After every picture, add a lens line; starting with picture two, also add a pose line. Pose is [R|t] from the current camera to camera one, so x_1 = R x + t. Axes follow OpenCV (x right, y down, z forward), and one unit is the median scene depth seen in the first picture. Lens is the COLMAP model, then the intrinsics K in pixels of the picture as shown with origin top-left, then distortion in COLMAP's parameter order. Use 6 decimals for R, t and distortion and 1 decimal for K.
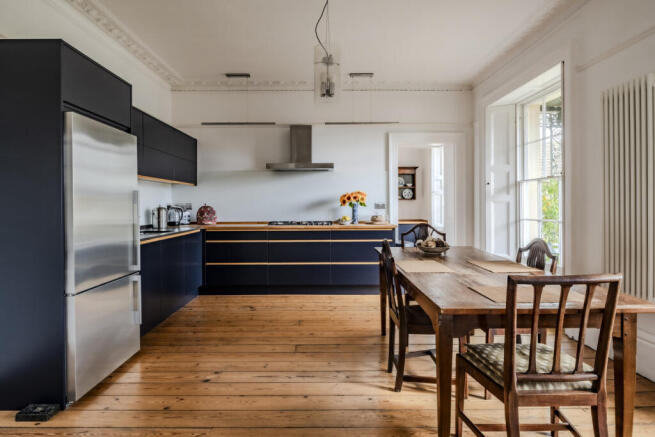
lens RADIAL K [[357.0, 0, 321.2], [0, 357.0, 203.8], [0, 0, 1]] dist [-0.018259, -0.000084]
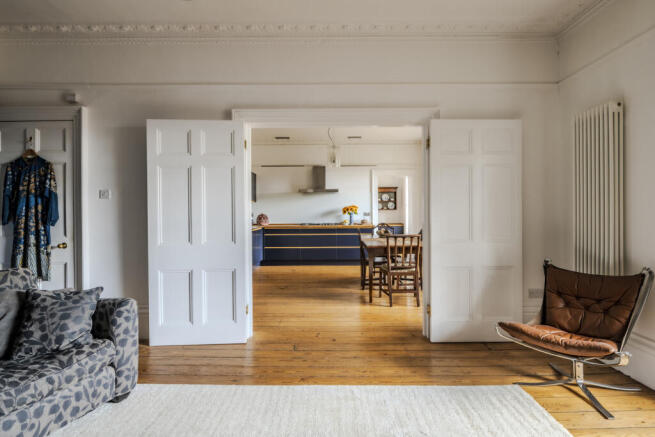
lens RADIAL K [[357.0, 0, 328.1], [0, 357.0, 214.7], [0, 0, 1]] dist [-0.018259, -0.000084]
pose [[0.999909, -0.001390, -0.013398, 0.007776], [0.001505, 0.999962, 0.008574, -0.005200], [0.013386, -0.008593, 0.999873, -0.666945]]
